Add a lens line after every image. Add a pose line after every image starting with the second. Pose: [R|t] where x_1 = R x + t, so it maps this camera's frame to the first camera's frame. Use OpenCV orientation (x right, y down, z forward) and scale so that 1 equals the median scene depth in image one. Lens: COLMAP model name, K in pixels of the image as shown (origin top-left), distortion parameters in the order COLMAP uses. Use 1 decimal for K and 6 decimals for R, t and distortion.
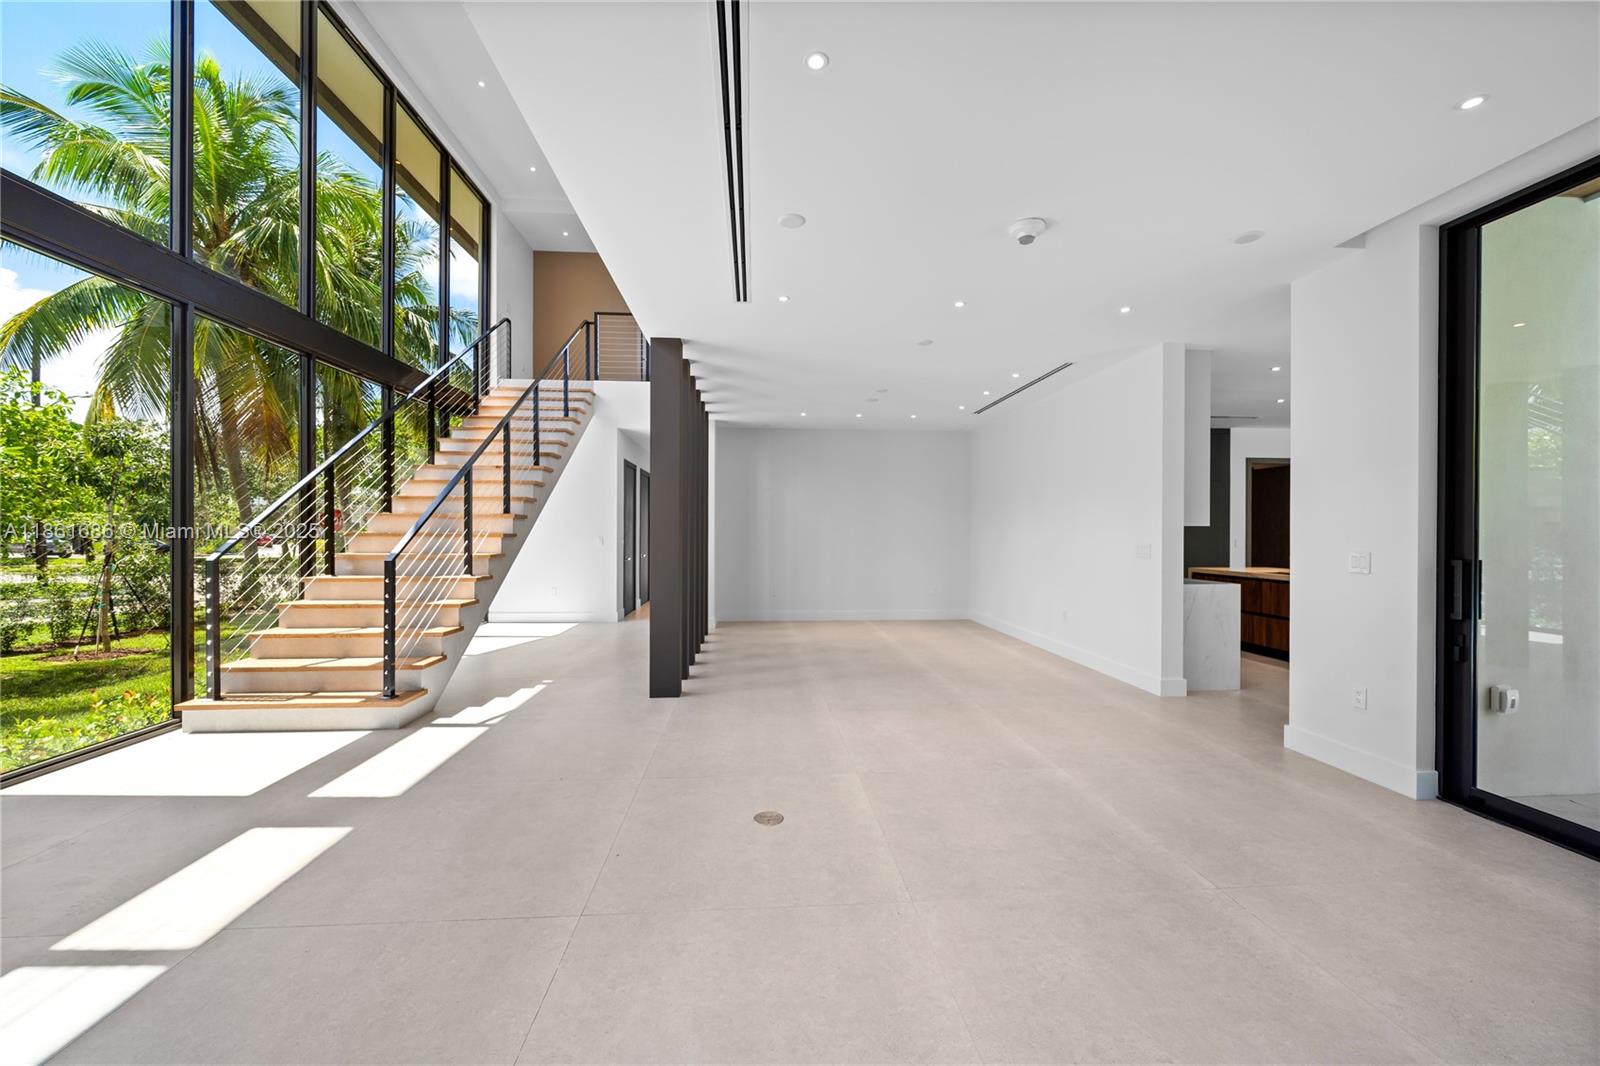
lens RADIAL K [[600.9, 0, 797.5], [0, 600.9, 535.7], [0, 0, 1]] dist [-0.003761, -0.000140]
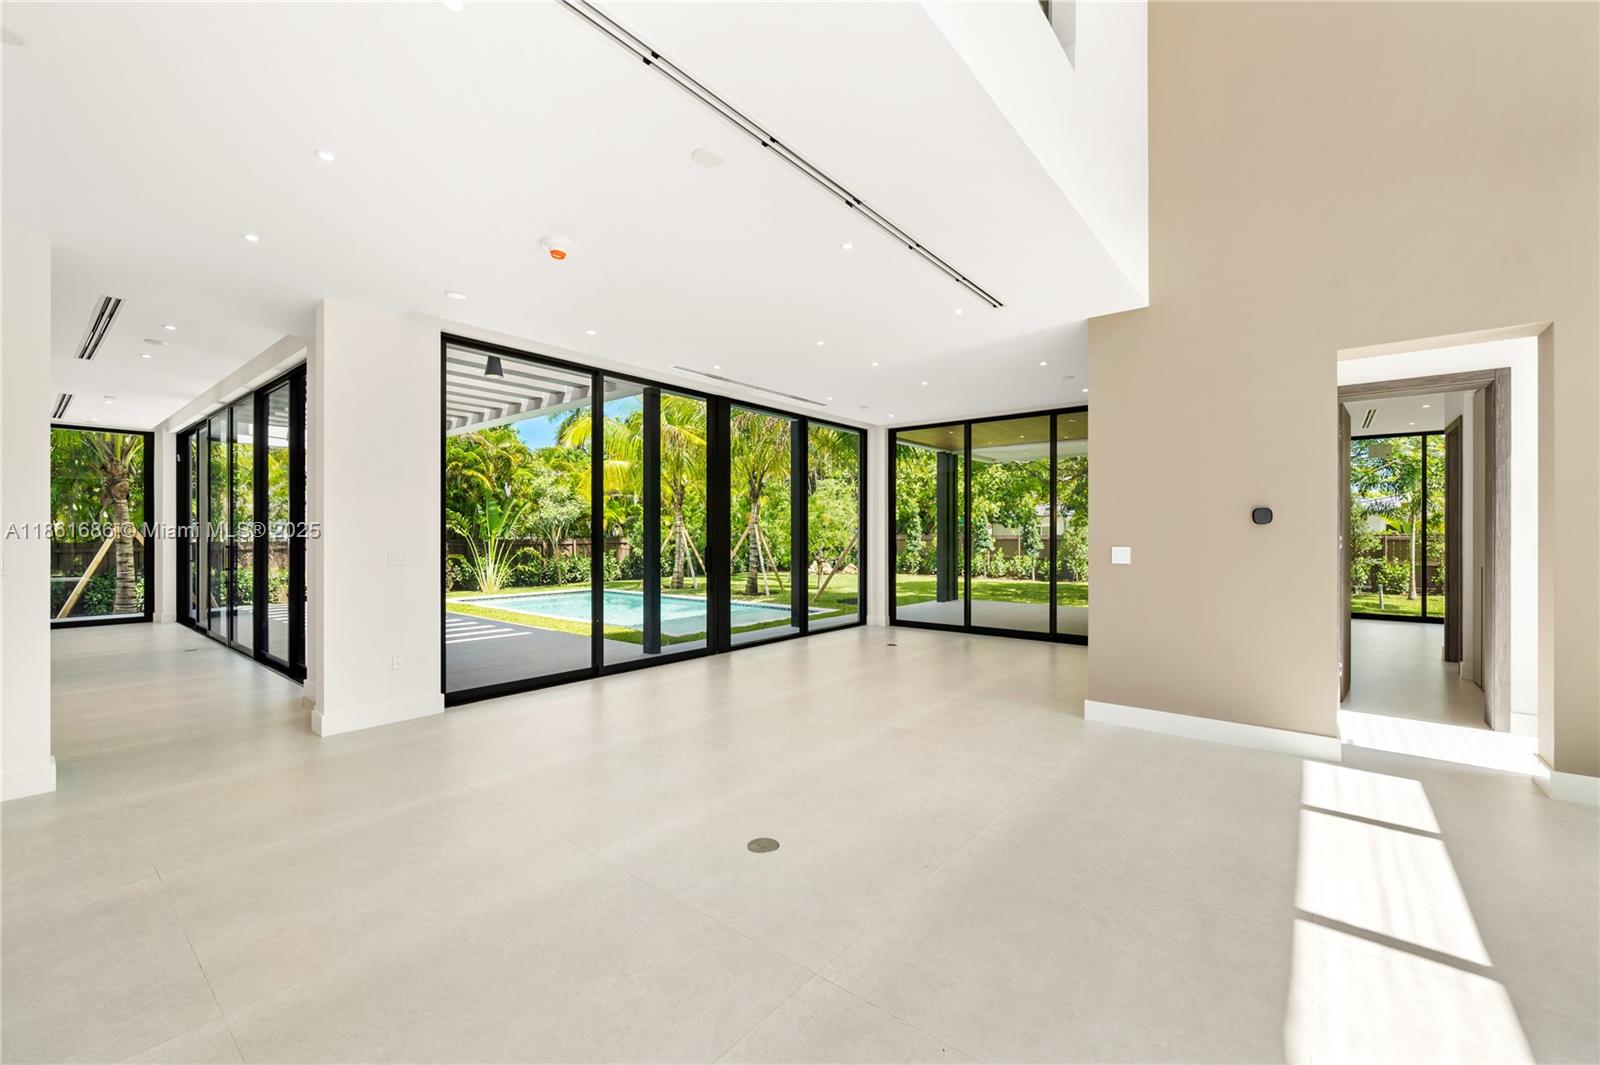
lens RADIAL K [[648.9, 0, 800.0], [0, 648.9, 532.5], [0, 0, 1]] dist [-0.003081, -0.000191]
pose [[-0.731223, -0.001490, 0.682136, -0.443611], [0.000363, 0.999997, 0.002573, -0.007821], [-0.682138, 0.002129, -0.731220, 0.965425]]
